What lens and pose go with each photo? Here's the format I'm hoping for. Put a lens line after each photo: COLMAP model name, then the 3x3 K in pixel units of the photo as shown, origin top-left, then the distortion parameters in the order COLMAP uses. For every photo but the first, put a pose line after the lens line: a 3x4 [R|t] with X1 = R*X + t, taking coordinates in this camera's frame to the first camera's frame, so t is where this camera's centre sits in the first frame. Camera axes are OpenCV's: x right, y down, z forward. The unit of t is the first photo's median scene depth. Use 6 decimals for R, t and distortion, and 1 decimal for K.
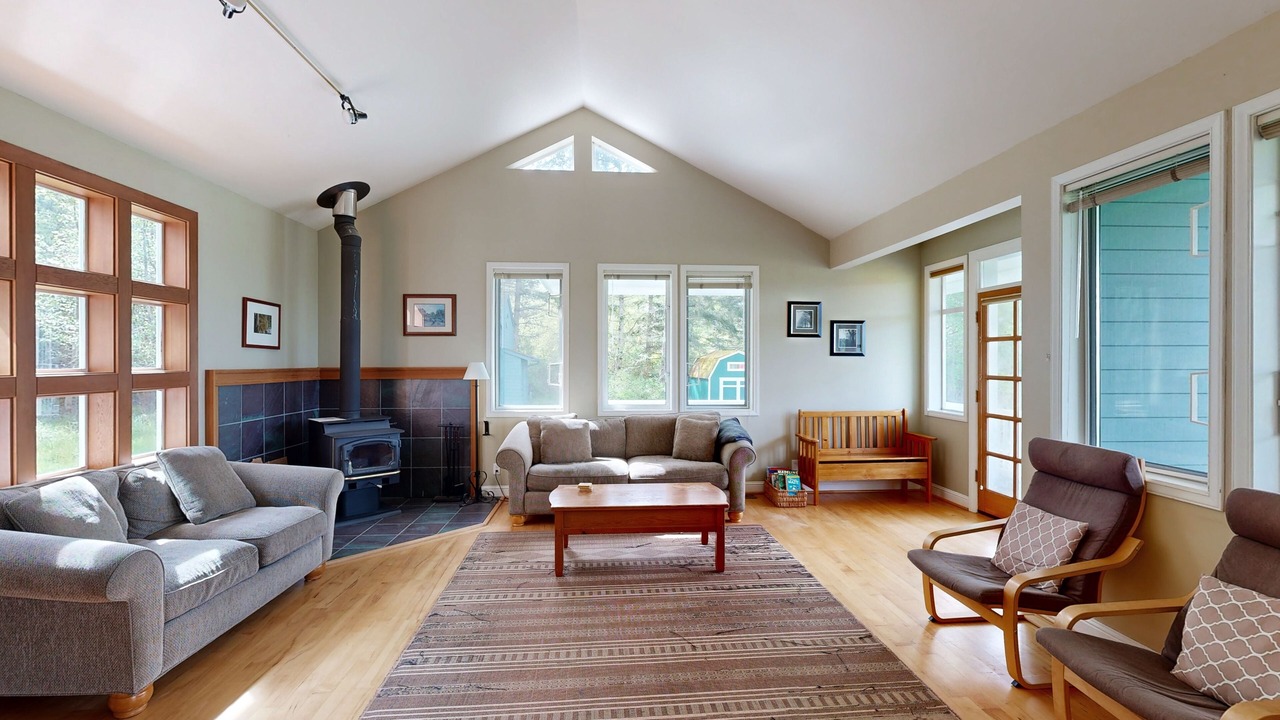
lens RADIAL K [[552.5, 0, 640.0], [0, 552.5, 360.0], [0, 0, 1]] dist [-0.000619, -0.000473]
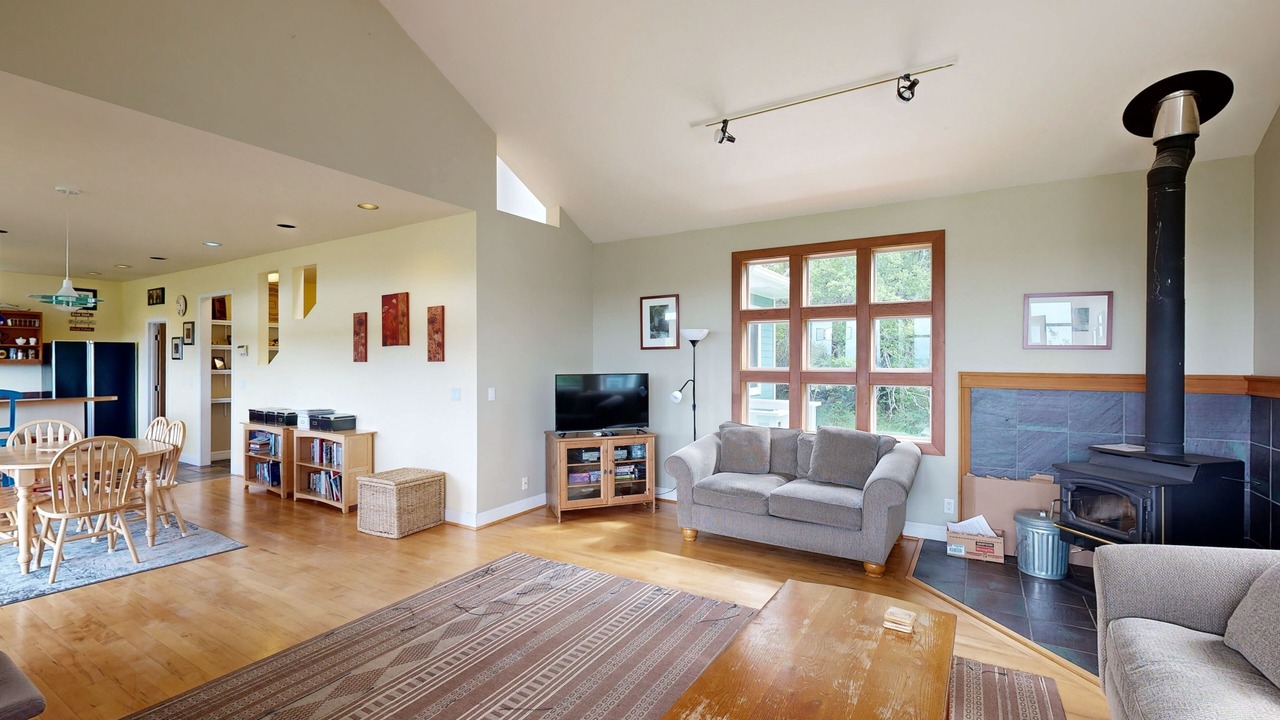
lens RADIAL K [[552.5, 0, 640.0], [0, 552.5, 360.0], [0, 0, 1]] dist [-0.000619, -0.000473]
pose [[-0.577482, -0.003117, -0.816397, 0.360240], [-0.001777, 0.999995, -0.002561, -0.000184], [0.816401, -0.000028, -0.577485, 0.895384]]
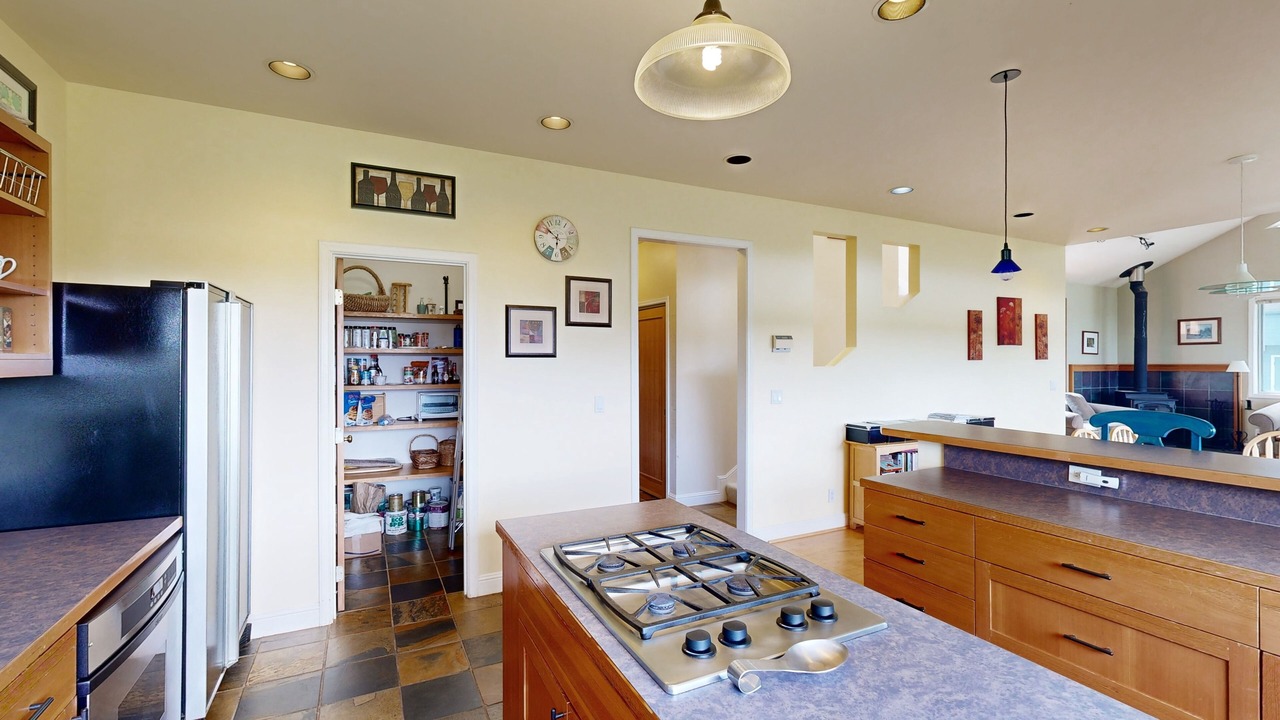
lens RADIAL K [[552.5, 0, 640.0], [0, 552.5, 360.0], [0, 0, 1]] dist [-0.000619, -0.000473]
pose [[0.377129, -0.002539, -0.926157, 0.542015], [0.000953, 0.999997, -0.002354, 0.003456], [0.926160, 0.000005, 0.377130, -1.221805]]
